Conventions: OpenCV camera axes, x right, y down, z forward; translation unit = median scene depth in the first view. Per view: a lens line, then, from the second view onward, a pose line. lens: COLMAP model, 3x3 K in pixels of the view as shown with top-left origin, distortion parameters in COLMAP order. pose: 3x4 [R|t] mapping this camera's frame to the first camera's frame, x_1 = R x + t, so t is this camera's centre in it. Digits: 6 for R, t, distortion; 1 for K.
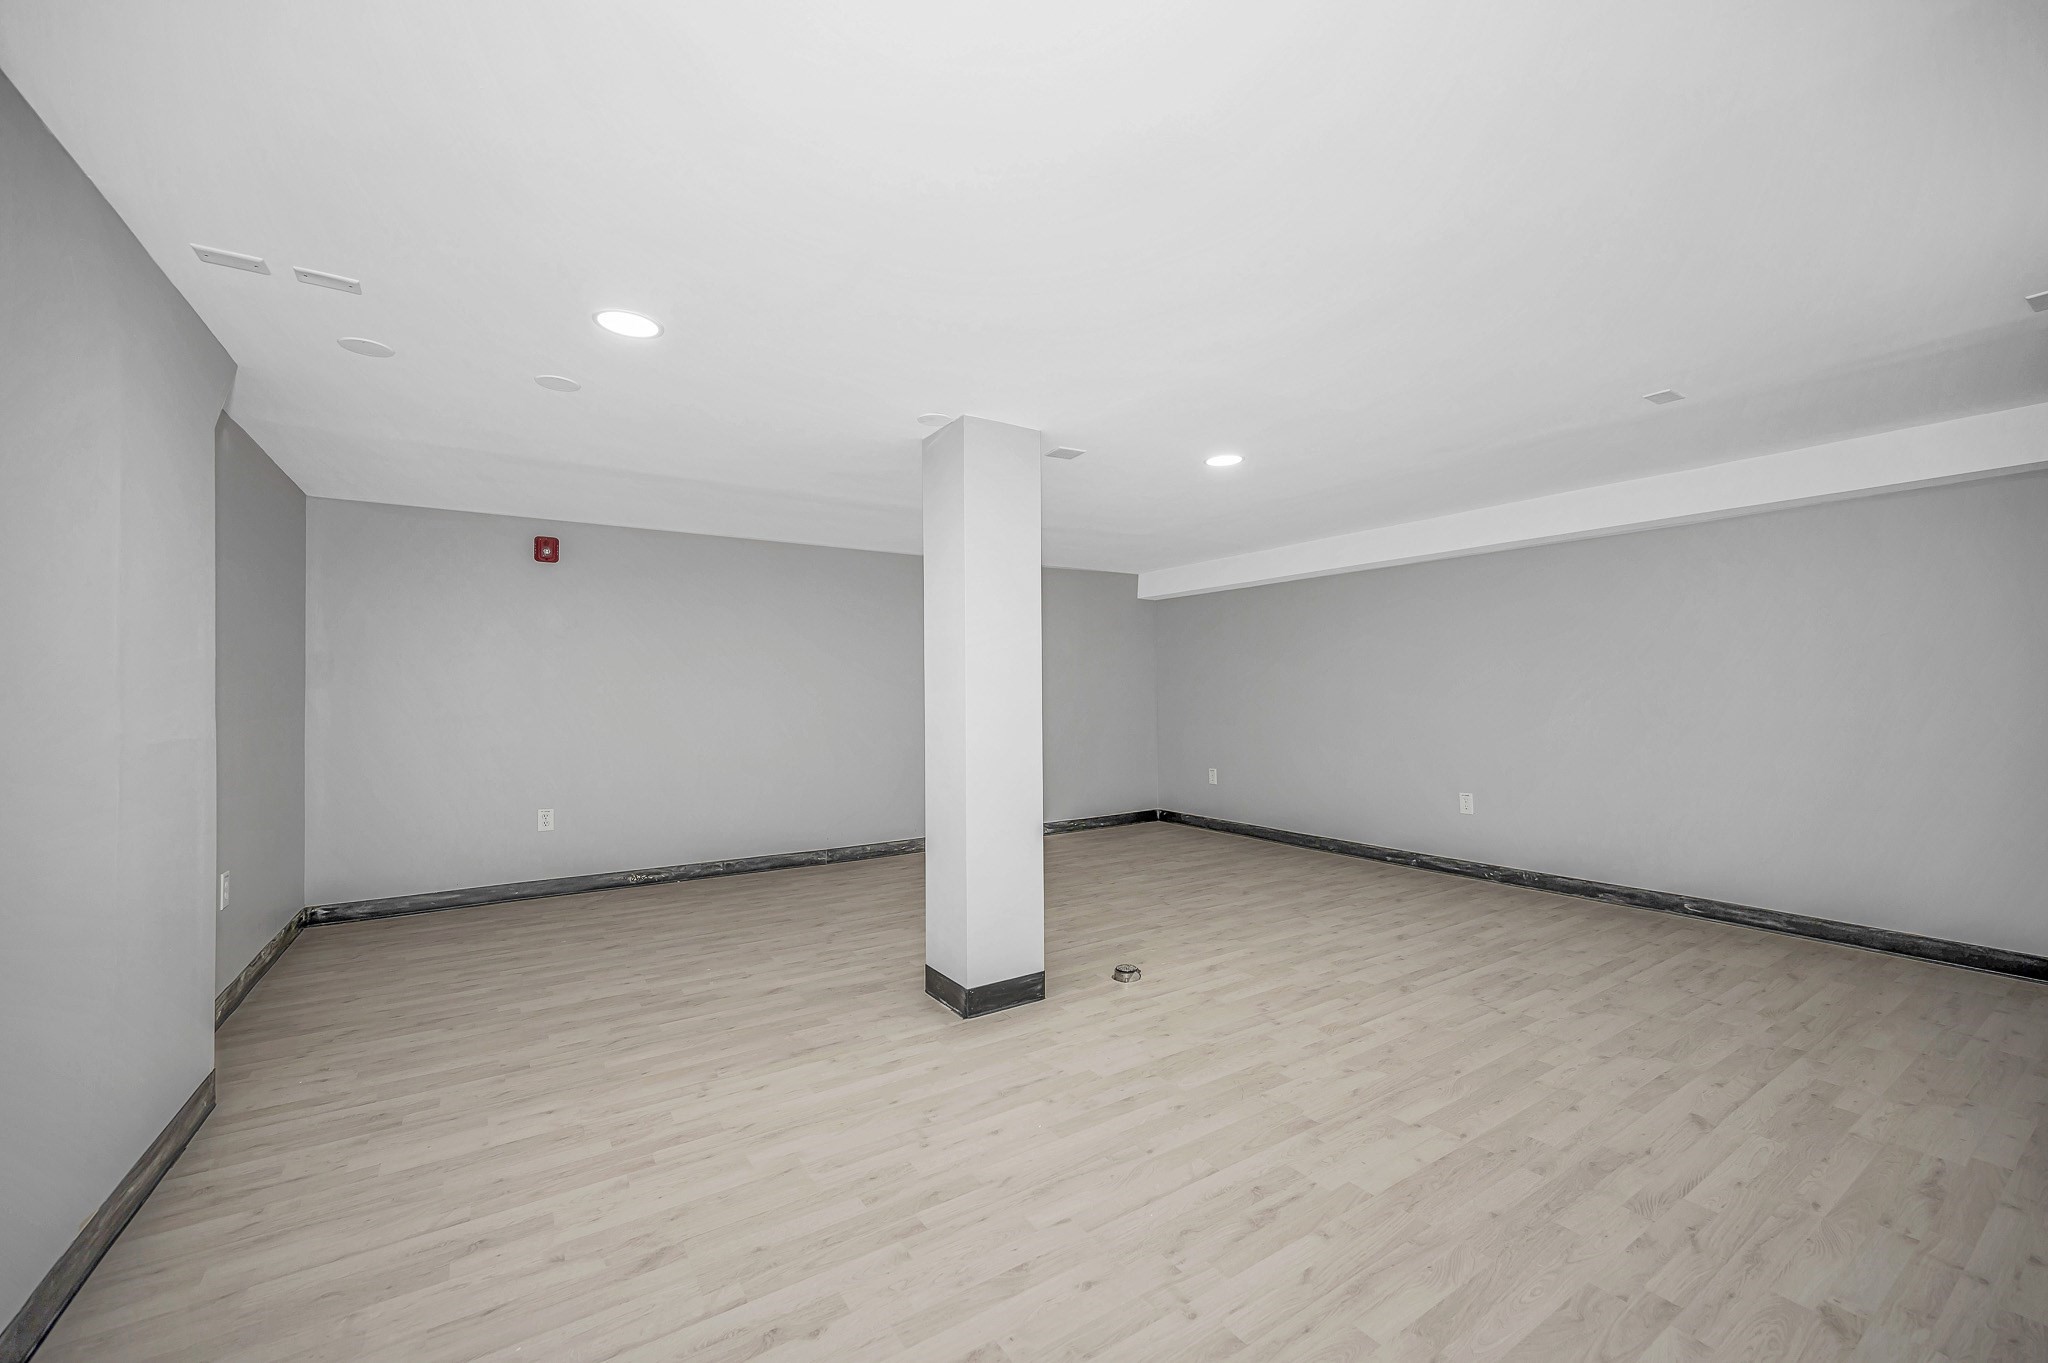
lens RADIAL K [[819.5, 0, 1030.0], [0, 819.5, 677.7], [0, 0, 1]] dist [-0.001551, 0.000323]
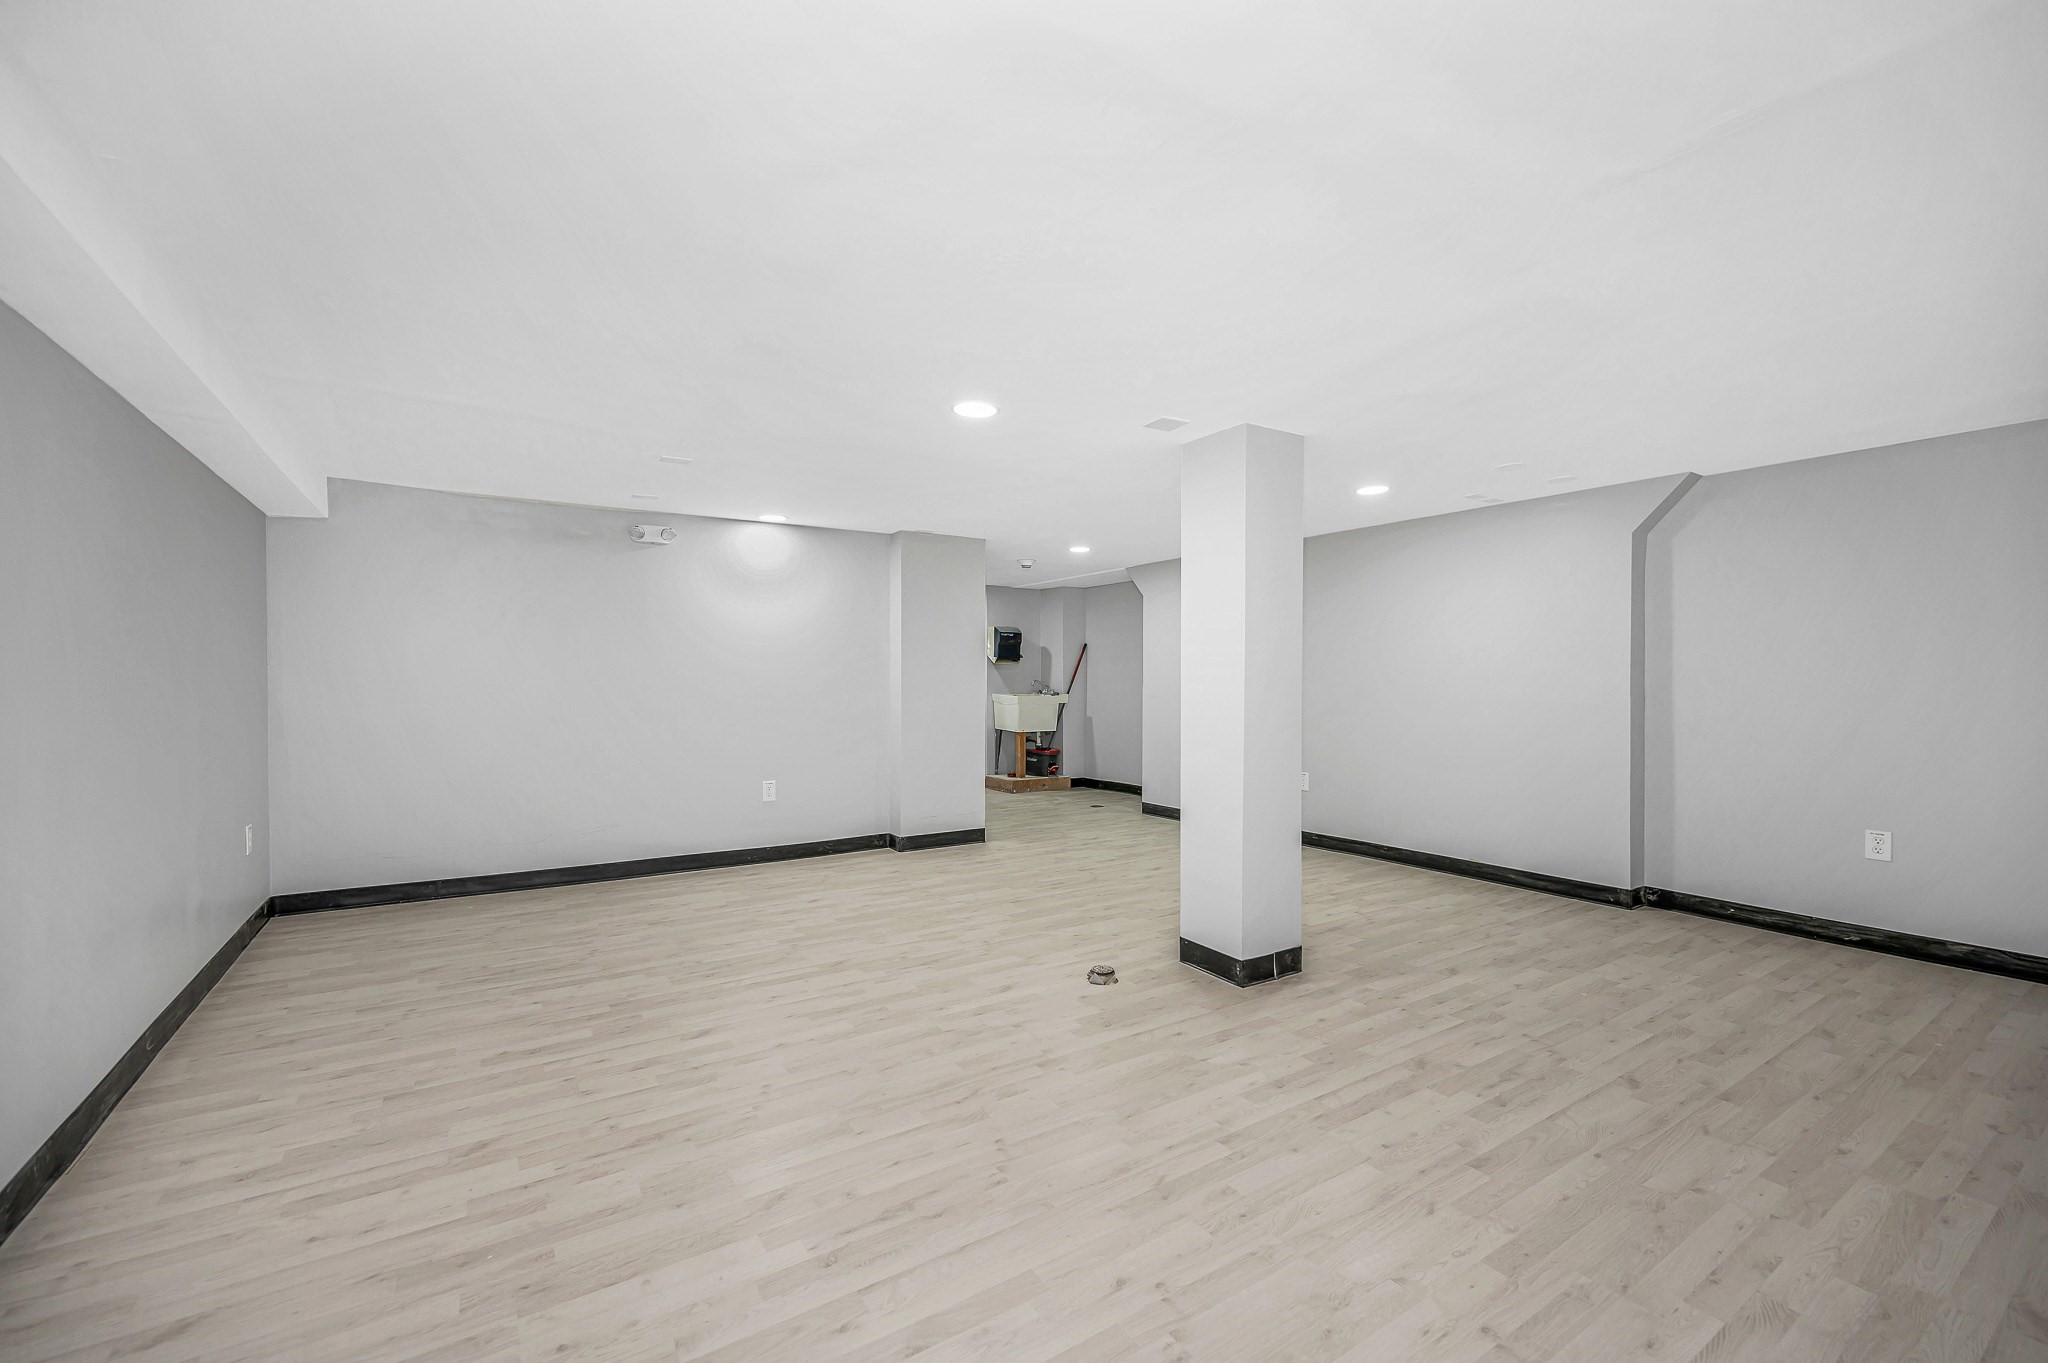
lens RADIAL K [[852.7, 0, 995.7], [0, 852.7, 675.9], [0, 0, 1]] dist [-0.000376, 0.000010]
pose [[-0.999282, 0.007319, 0.037179, 0.213883], [0.006521, 0.999747, -0.021532, 0.036860], [-0.037328, -0.021274, -0.999077, 2.115916]]
